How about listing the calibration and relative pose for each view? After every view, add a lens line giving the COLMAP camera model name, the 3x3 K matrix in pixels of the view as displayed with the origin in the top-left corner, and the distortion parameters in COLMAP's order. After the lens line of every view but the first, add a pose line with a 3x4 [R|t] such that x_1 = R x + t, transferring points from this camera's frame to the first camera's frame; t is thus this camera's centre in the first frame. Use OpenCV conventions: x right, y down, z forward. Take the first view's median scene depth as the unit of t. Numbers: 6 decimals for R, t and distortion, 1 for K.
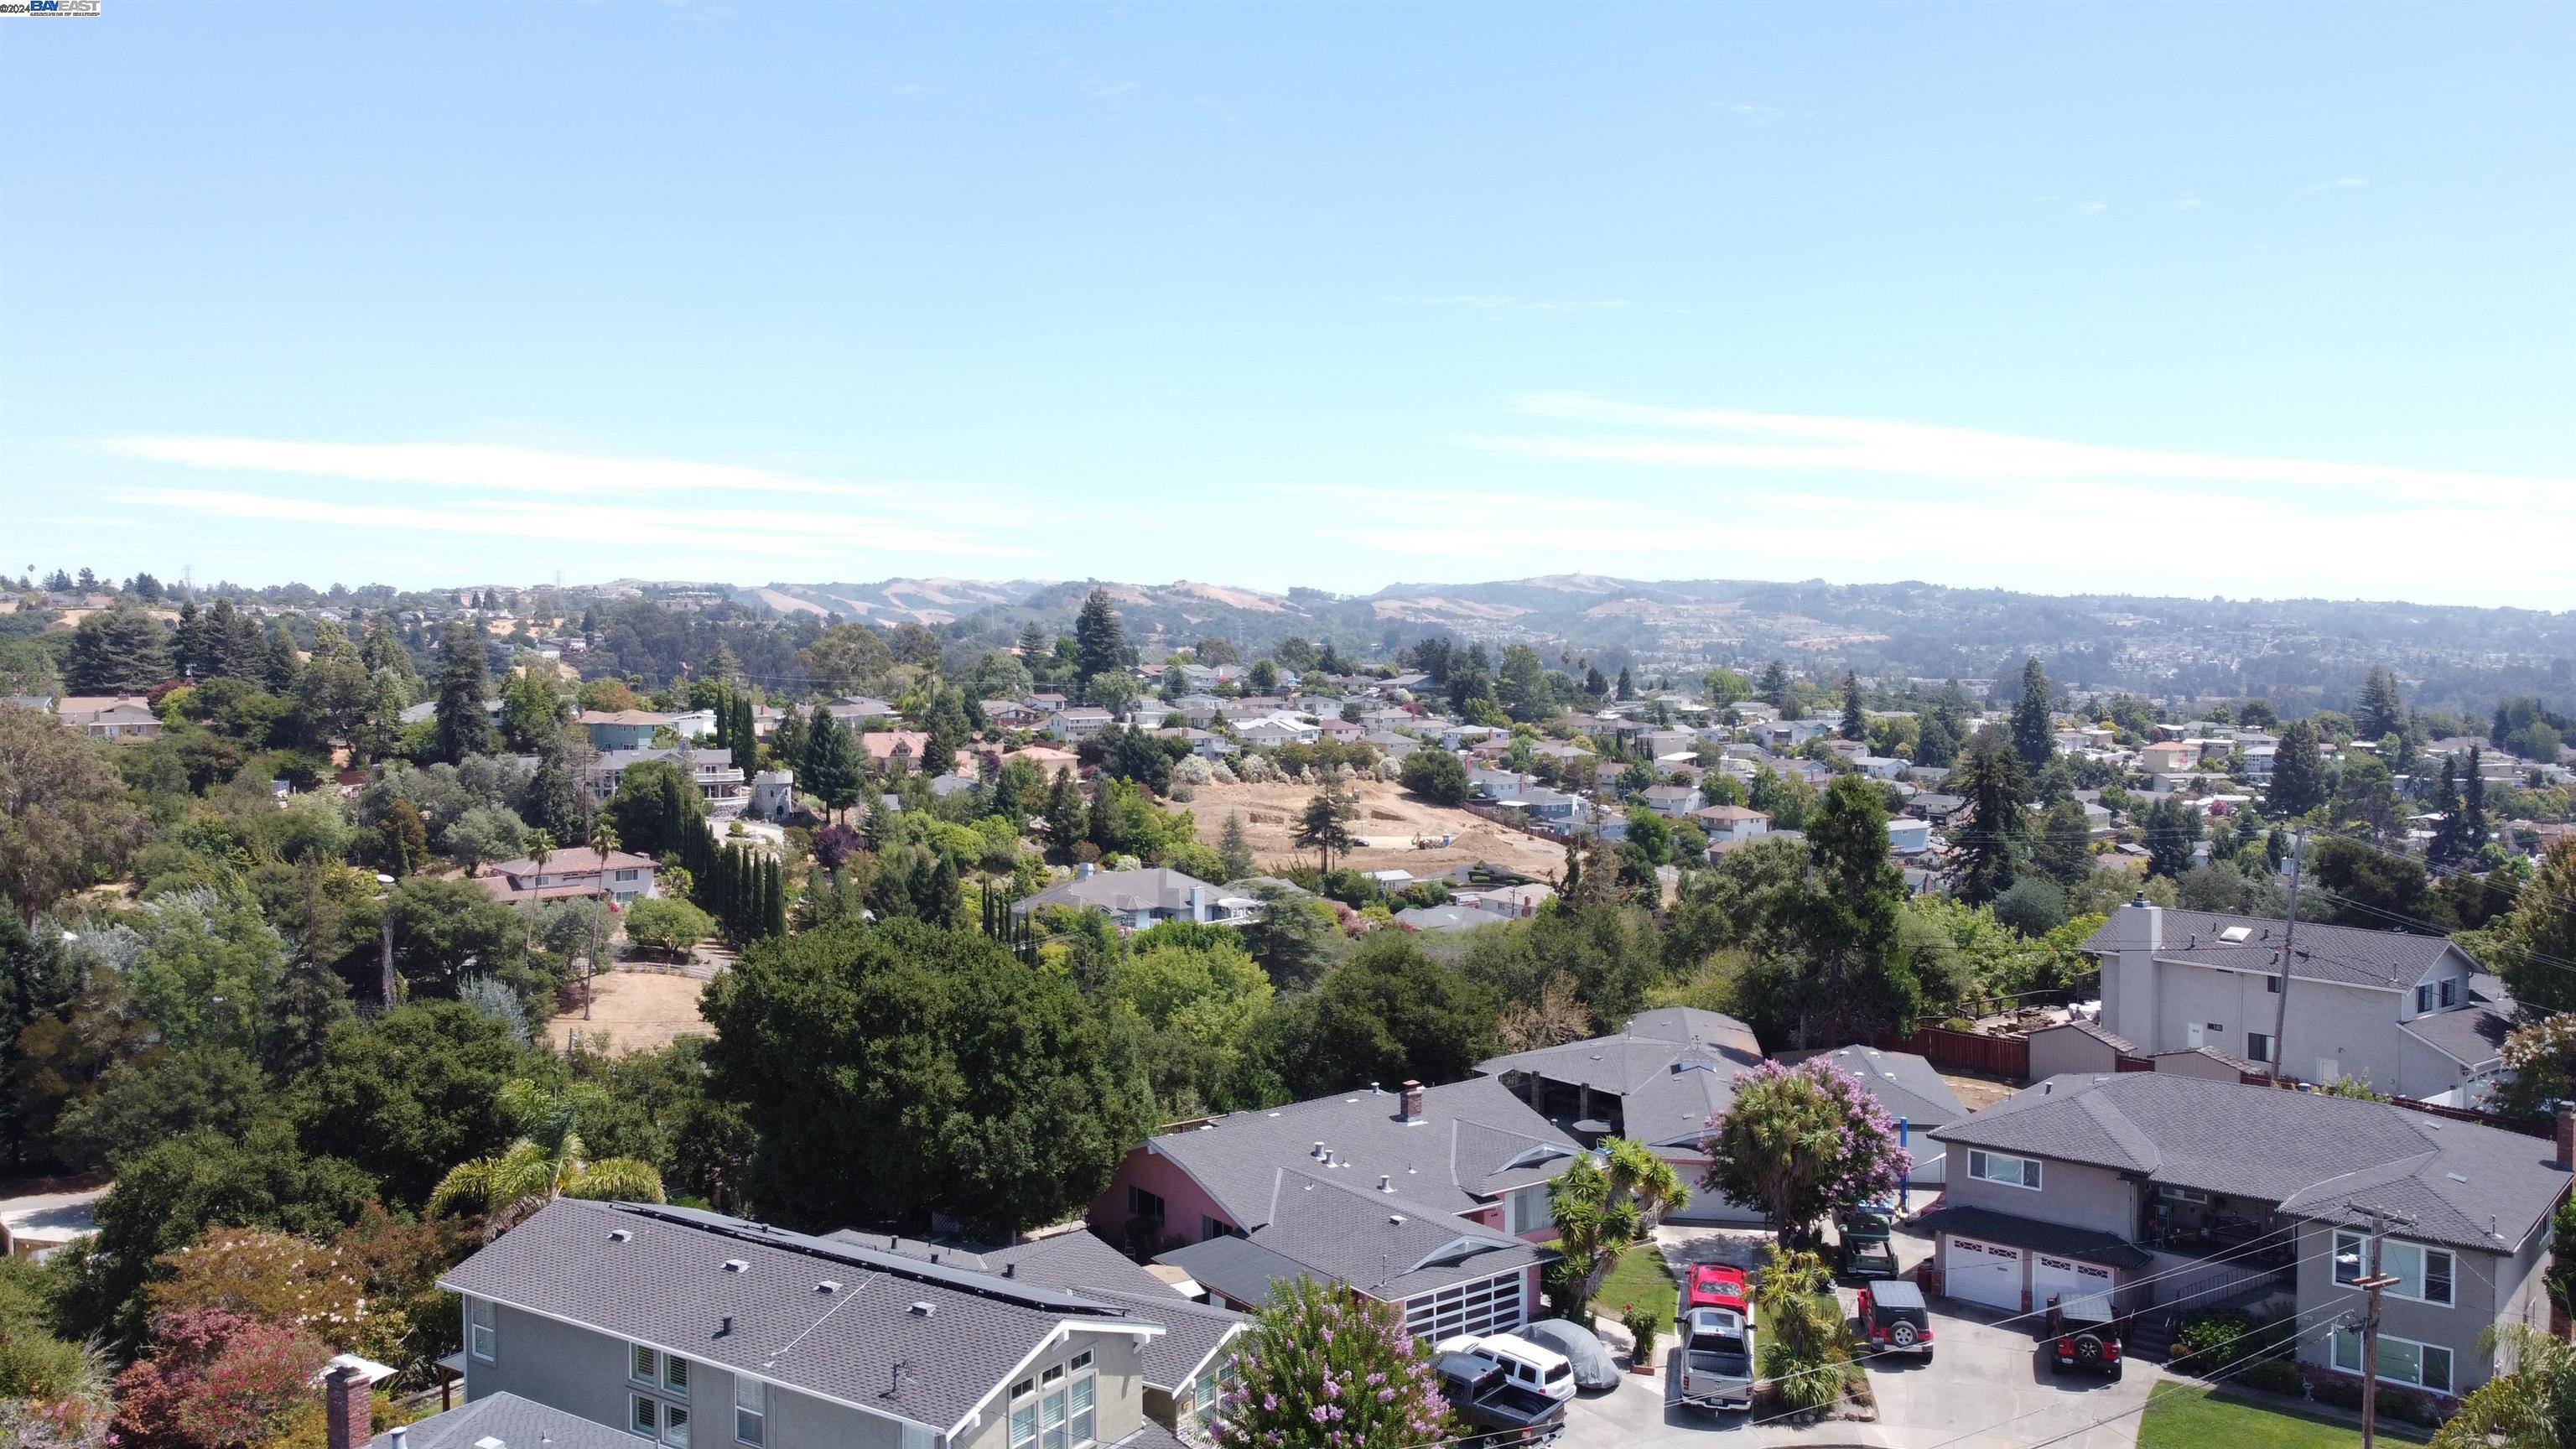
lens RADIAL K [[1947.6, 0, 1287.6], [0, 1947.6, 716.8], [0, 0, 1]] dist [0.003475, -0.004270]
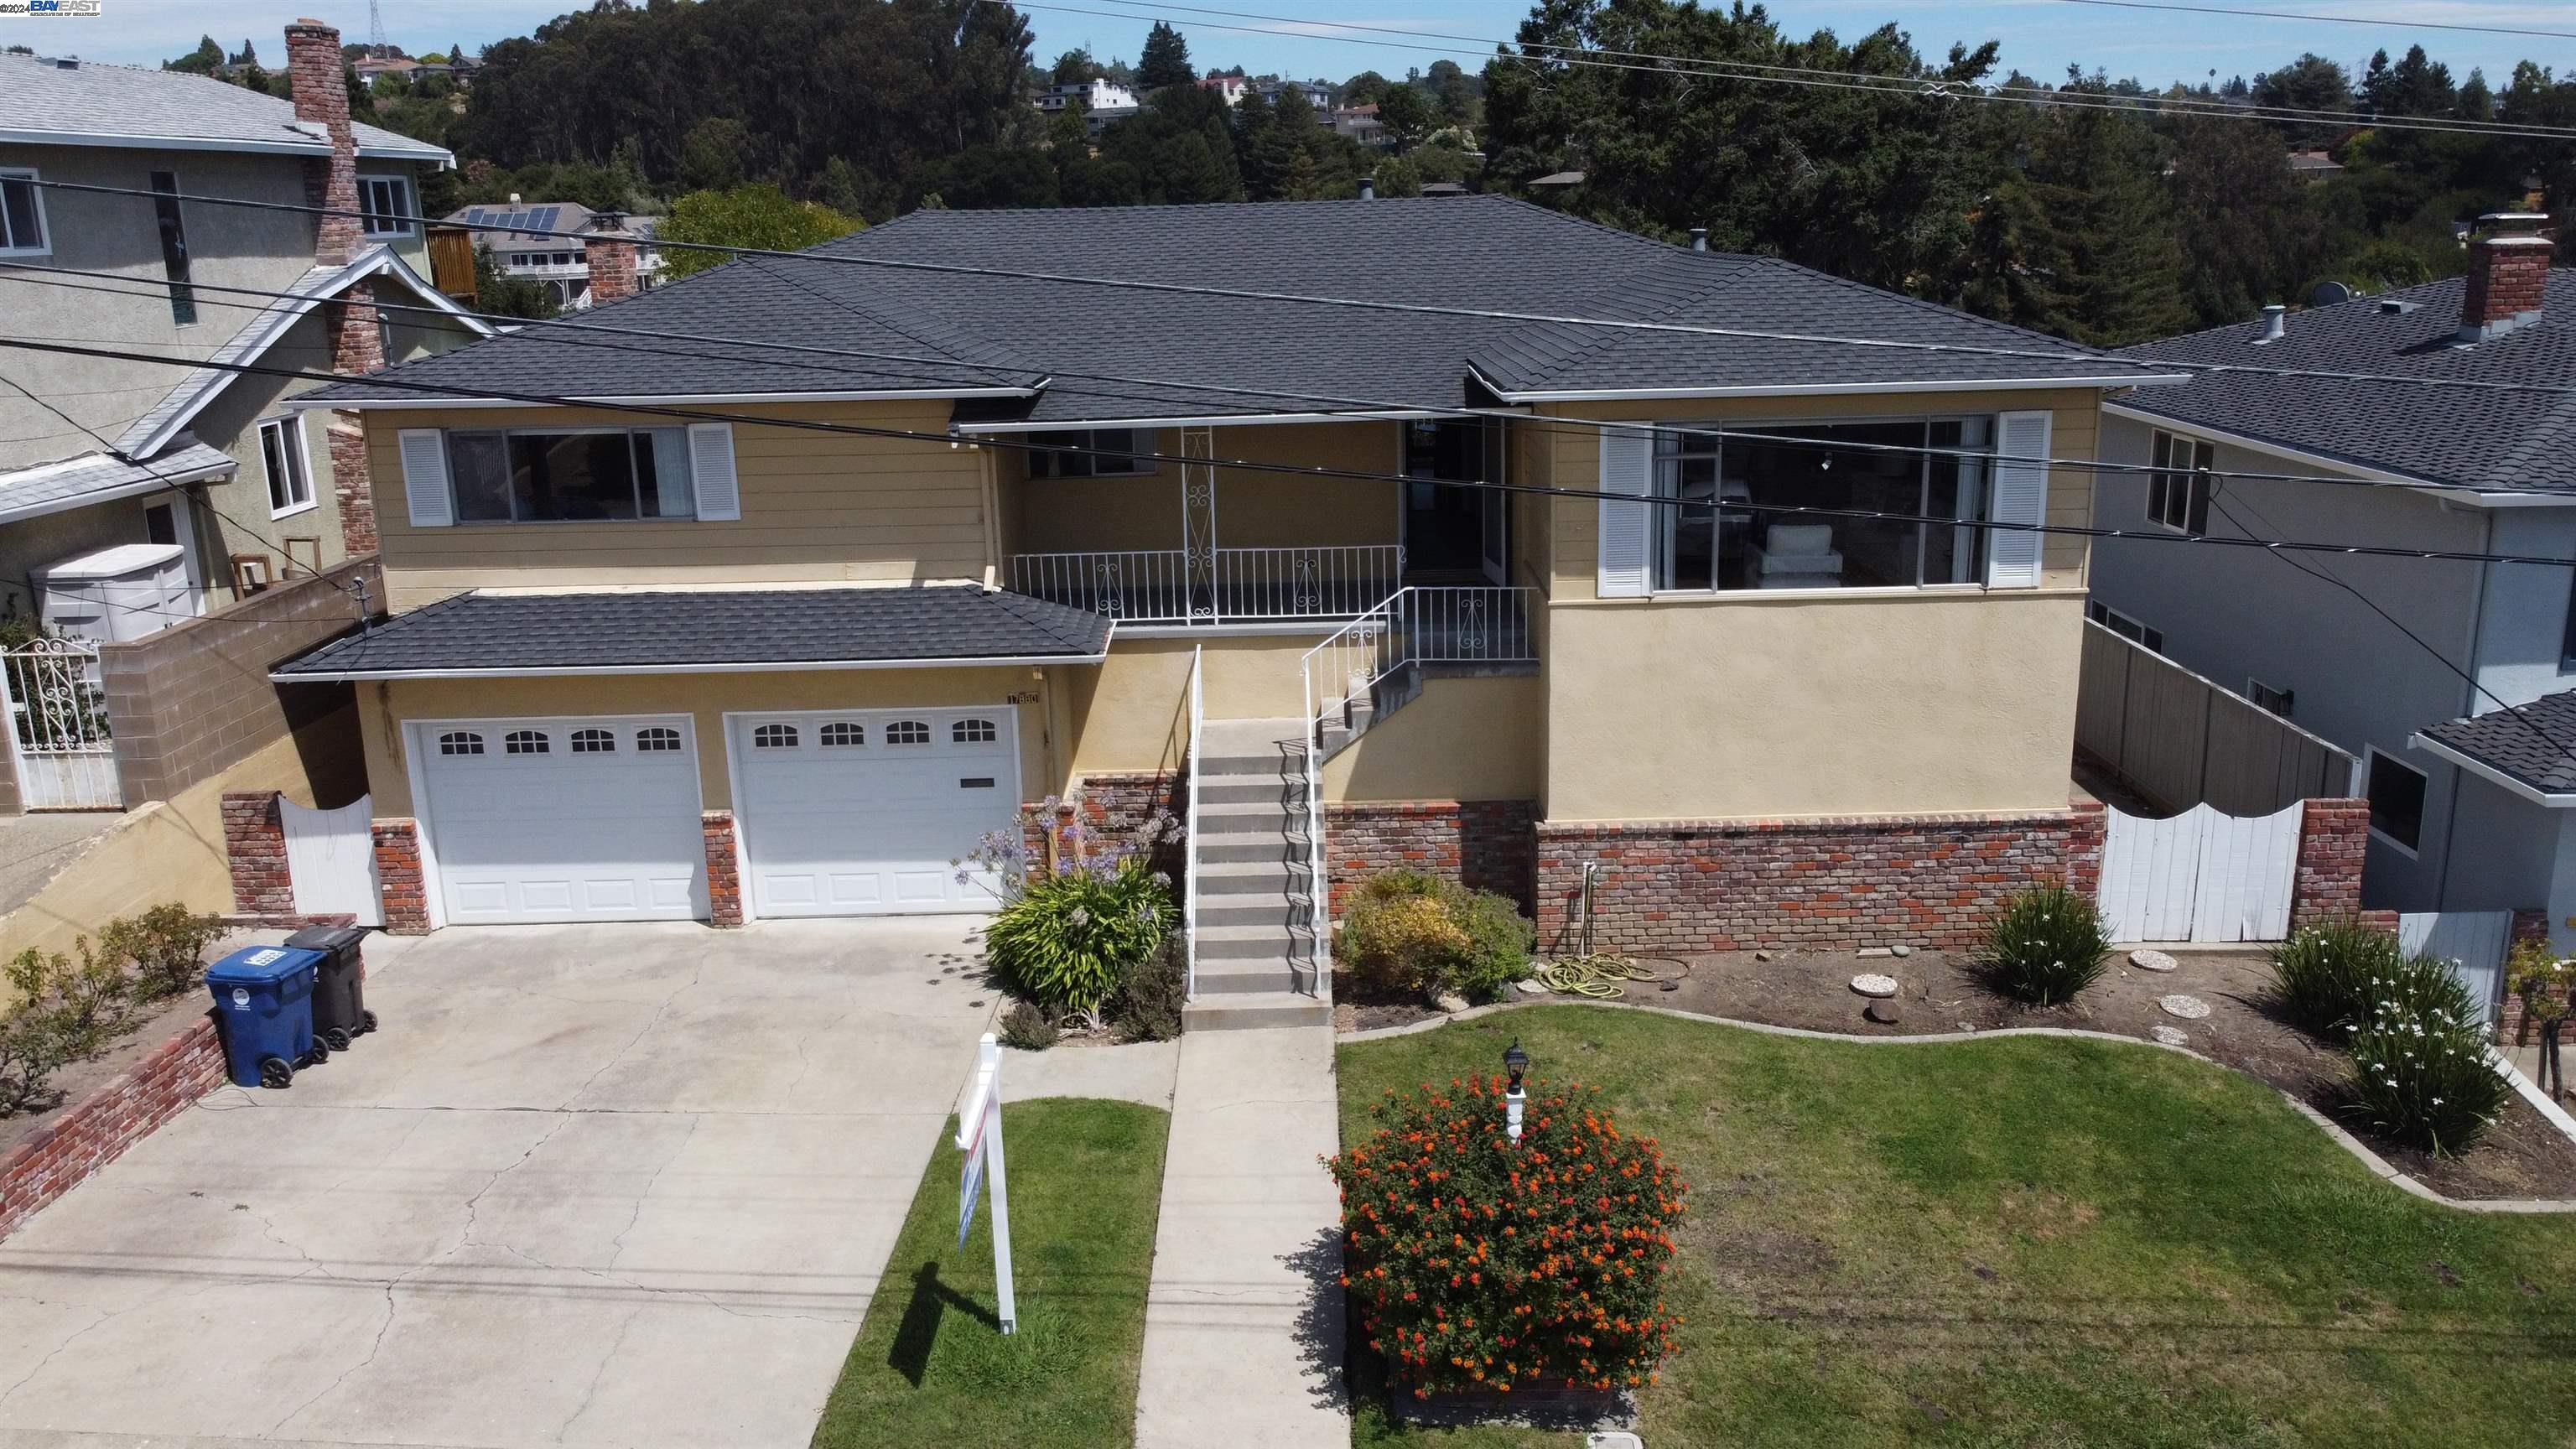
lens RADIAL K [[1947.6, 0, 1289.9], [0, 1947.6, 711.2], [0, 0, 1]] dist [0.003475, -0.004270]
pose [[0.545352, 0.201196, -0.813702, -0.044141], [-0.005267, 0.971569, 0.236699, 0.113829], [0.838191, -0.124798, 0.530907, 0.012759]]
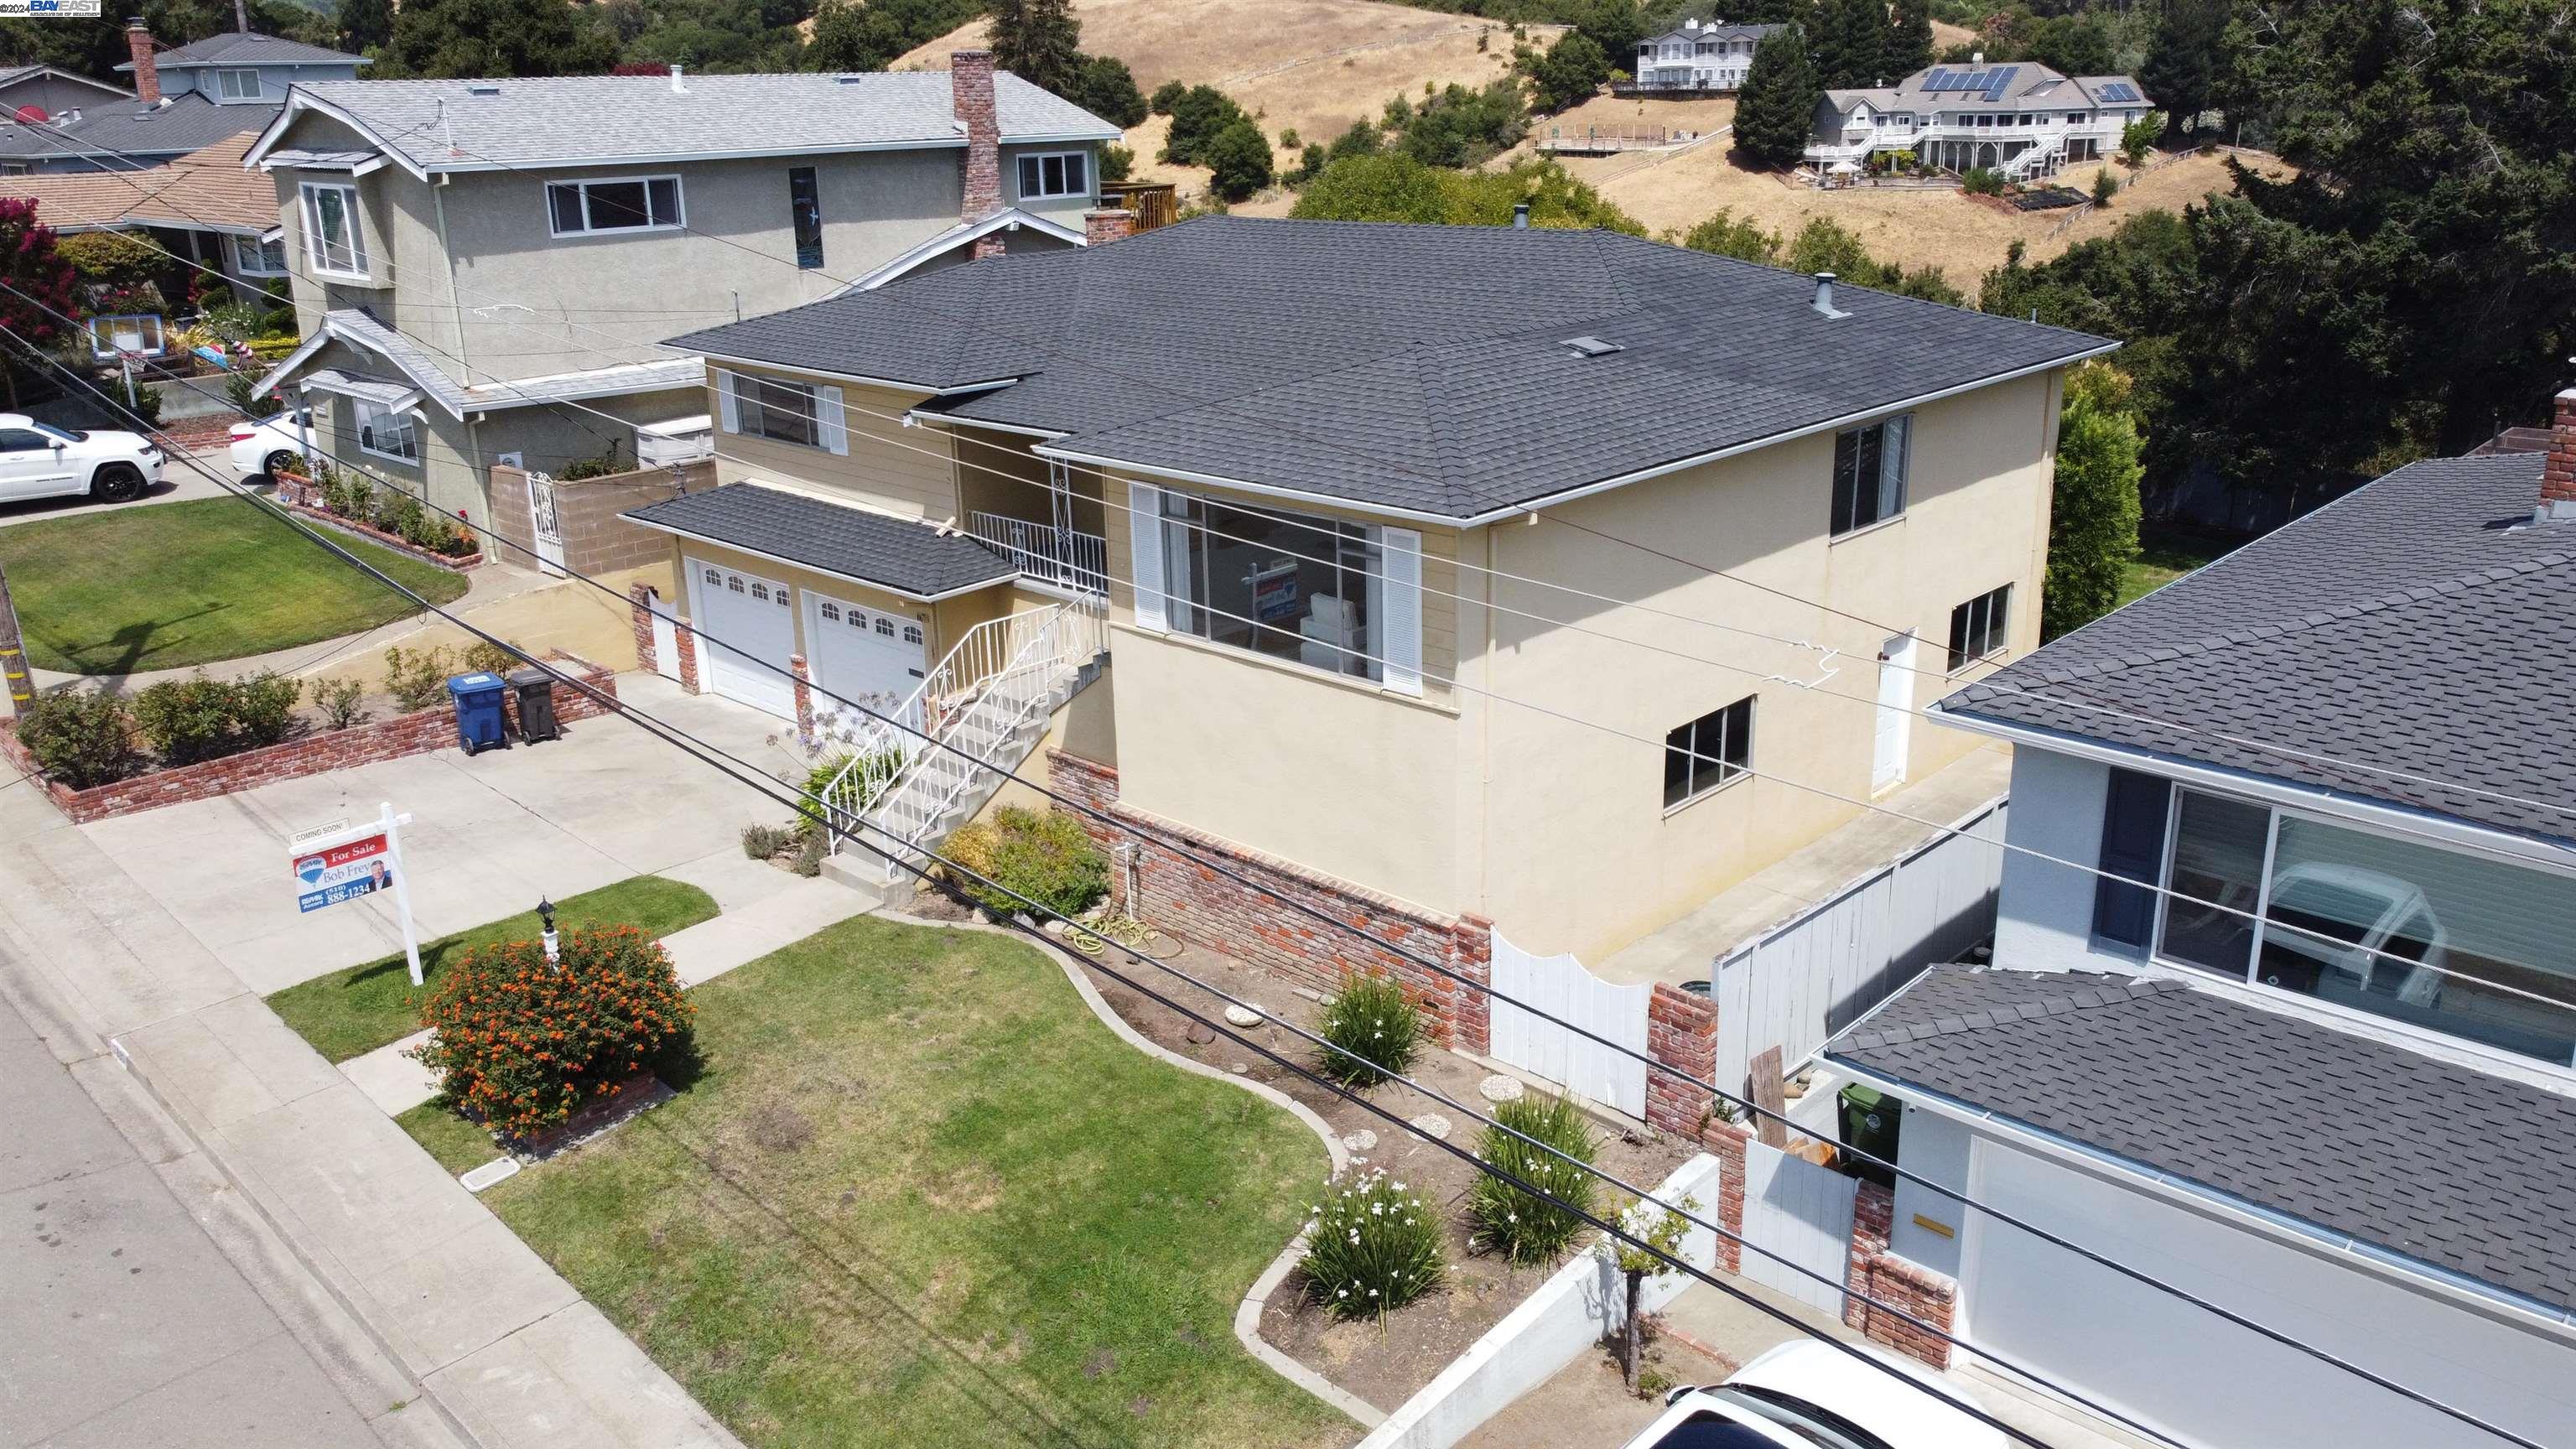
lens RADIAL K [[1947.6, 0, 1290.9], [0, 1947.6, 712.3], [0, 0, 1]] dist [0.003475, -0.004270]
pose [[-0.185614, 0.310072, -0.932418, 0.012383], [-0.011250, 0.948174, 0.317551, 0.090743], [0.982558, 0.069432, -0.172506, 0.165364]]
